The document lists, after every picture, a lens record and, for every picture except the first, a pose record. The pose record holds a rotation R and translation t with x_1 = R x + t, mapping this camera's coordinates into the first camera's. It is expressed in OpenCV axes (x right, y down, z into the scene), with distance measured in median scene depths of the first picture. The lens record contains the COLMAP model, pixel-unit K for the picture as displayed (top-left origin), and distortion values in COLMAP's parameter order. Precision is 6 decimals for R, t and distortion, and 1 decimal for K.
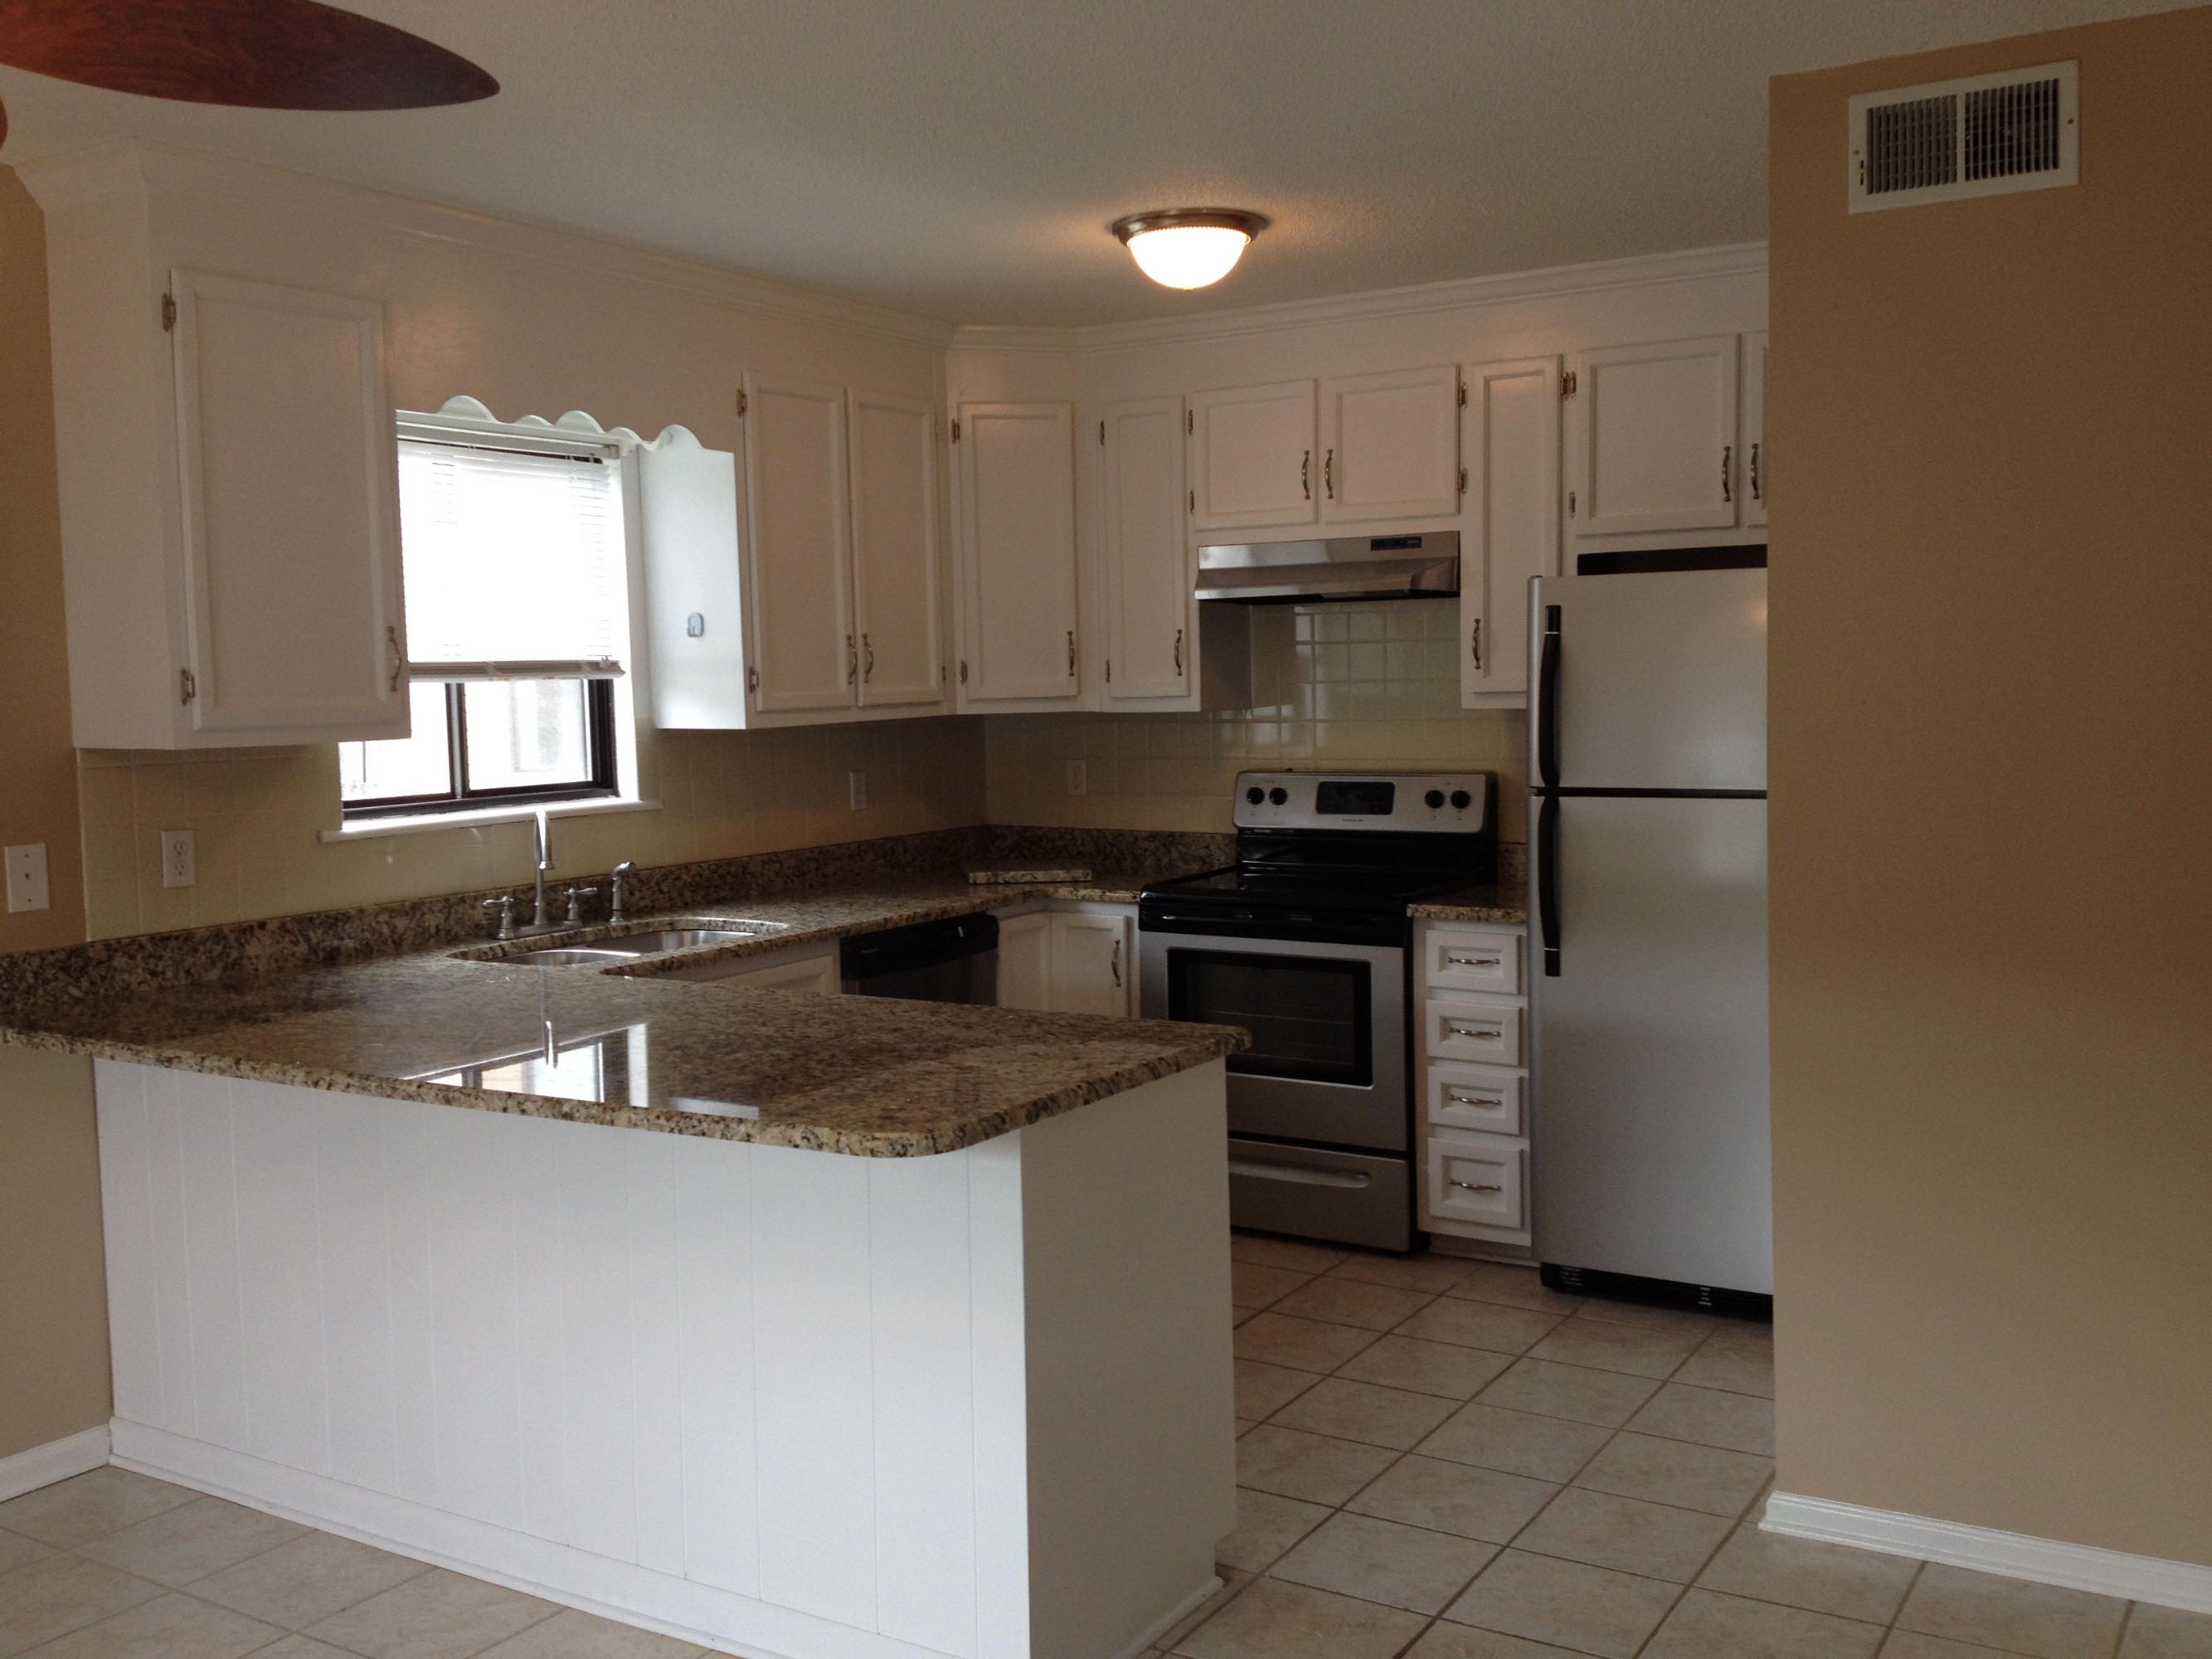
lens RADIAL K [[2131.6, 0, 1143.4], [0, 2131.6, 809.2], [0, 0, 1]] dist [0.191756, -0.469938]
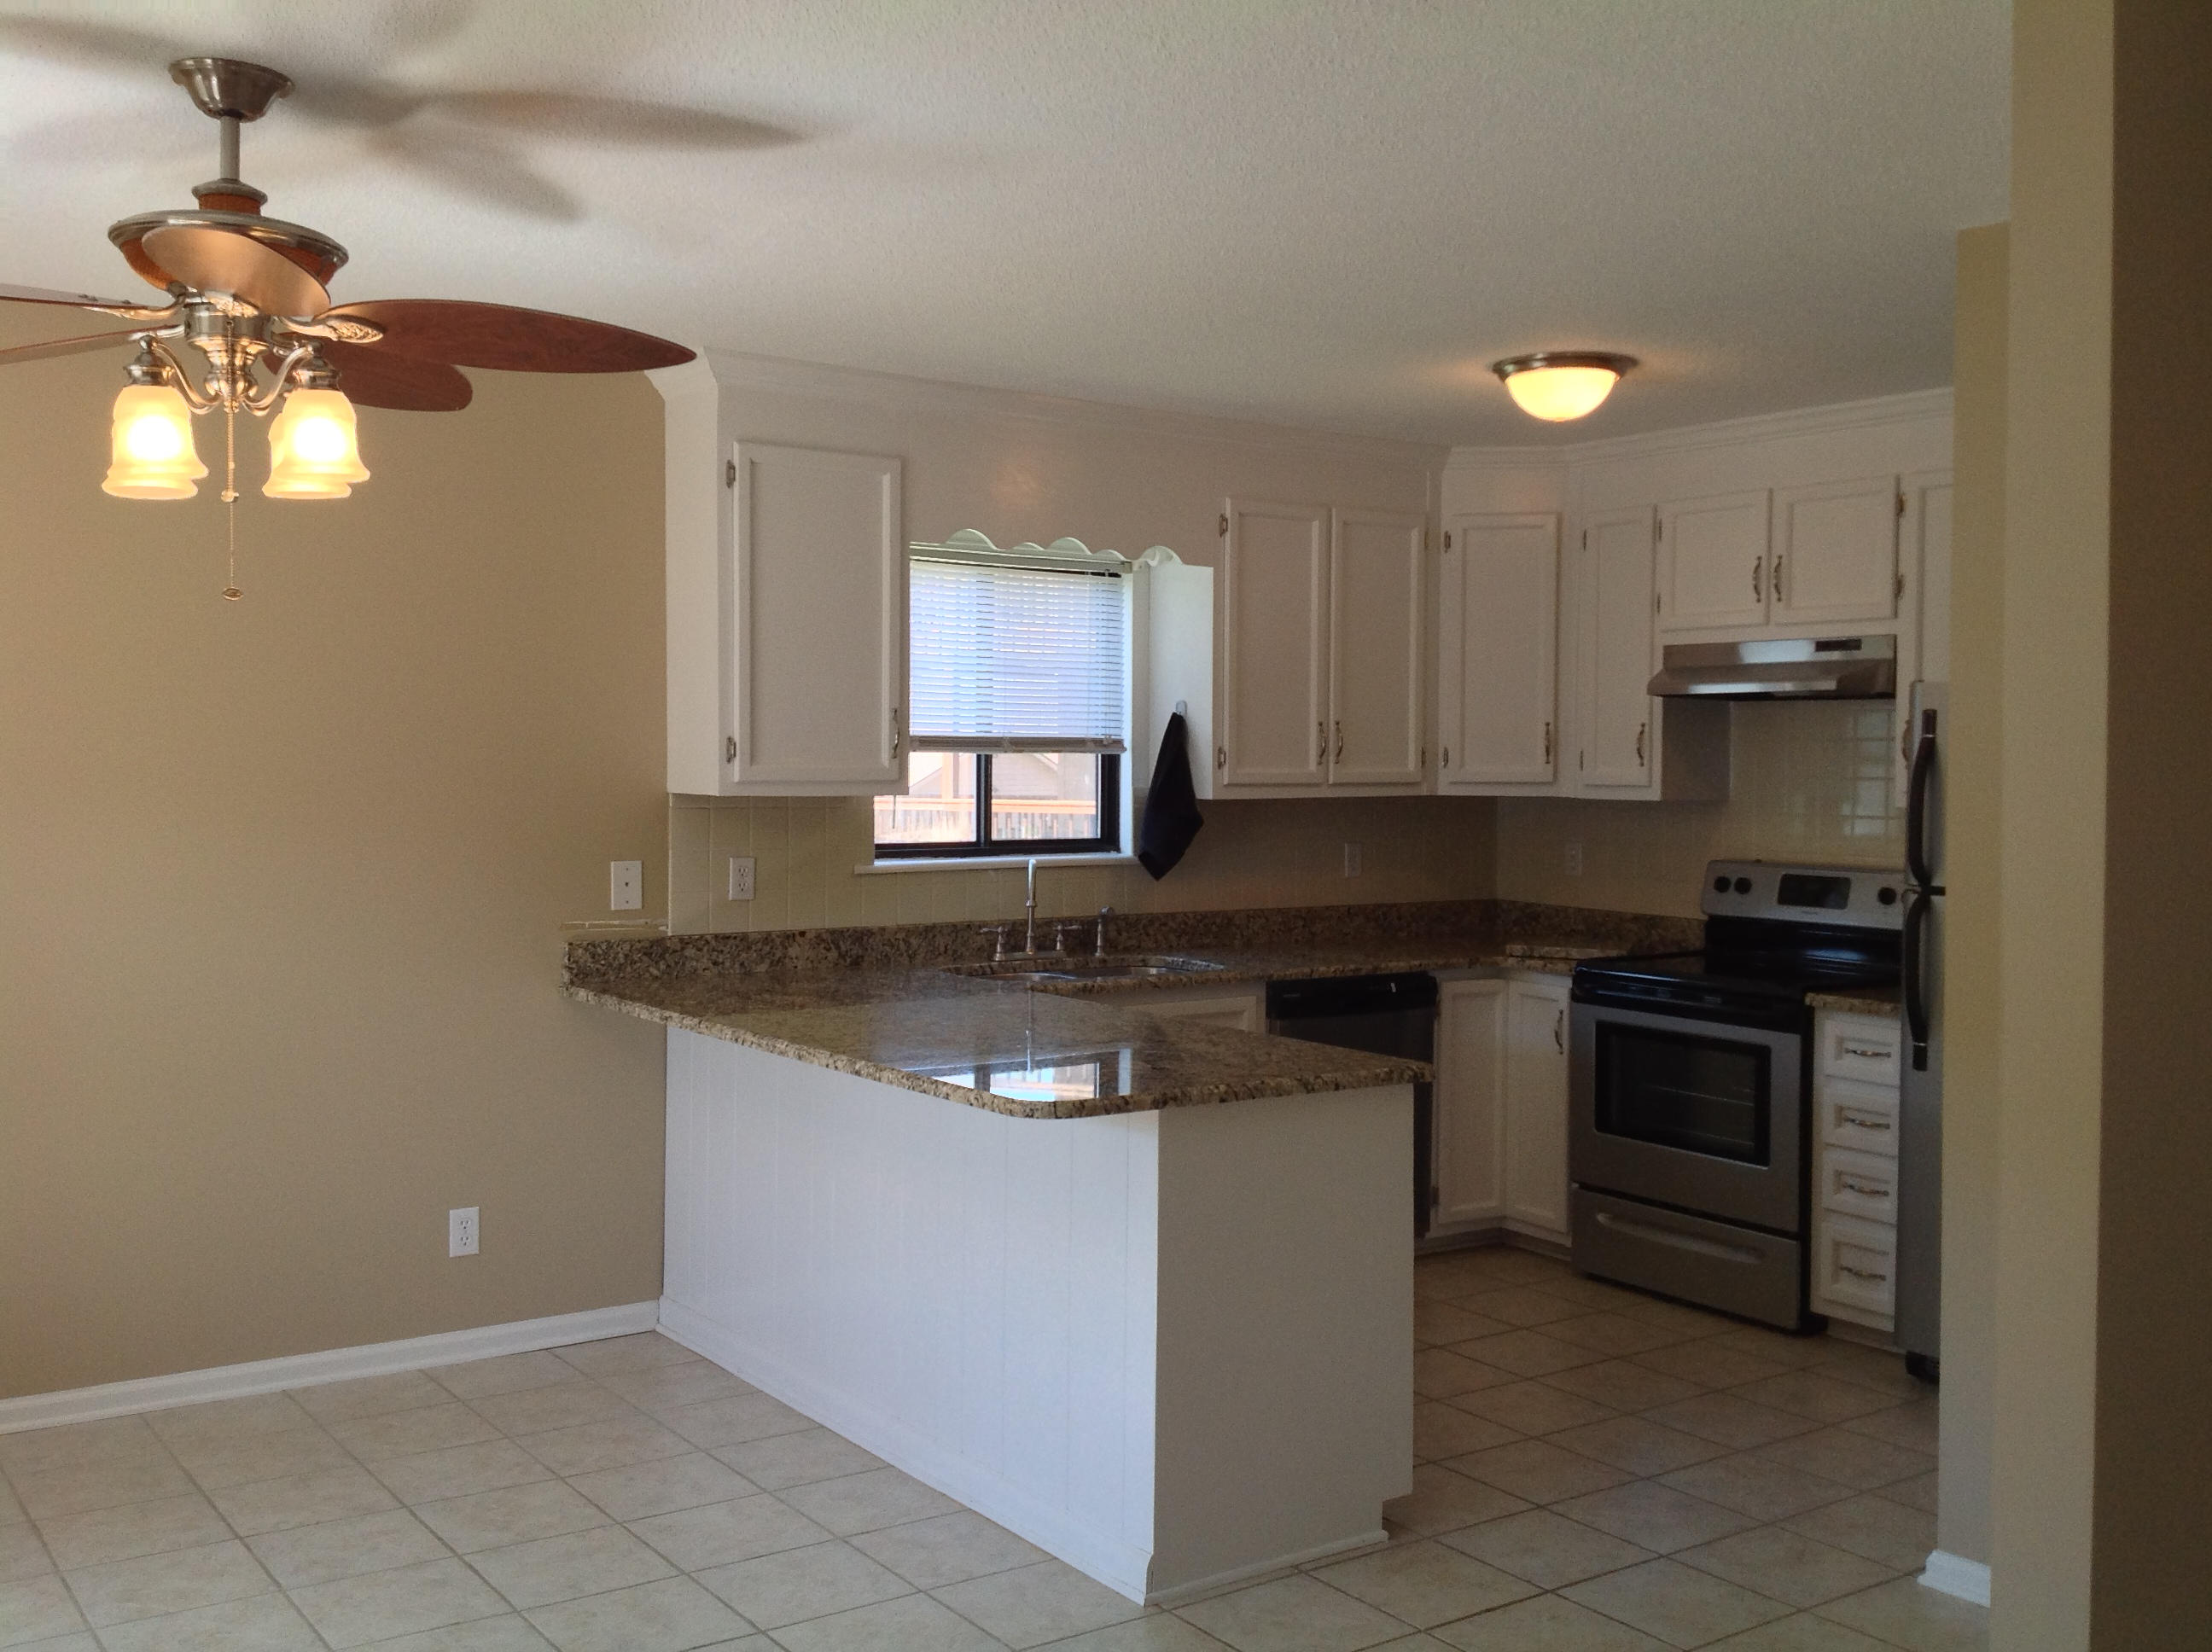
lens RADIAL K [[2239.9, 0, 1184.2], [0, 2239.9, 828.9], [0, 0, 1]] dist [0.184557, -0.472069]
pose [[0.917871, 0.043358, -0.394503, 0.284766], [-0.055611, 0.998259, -0.019673, 0.003530], [0.392963, 0.039995, 0.918684, -0.133452]]
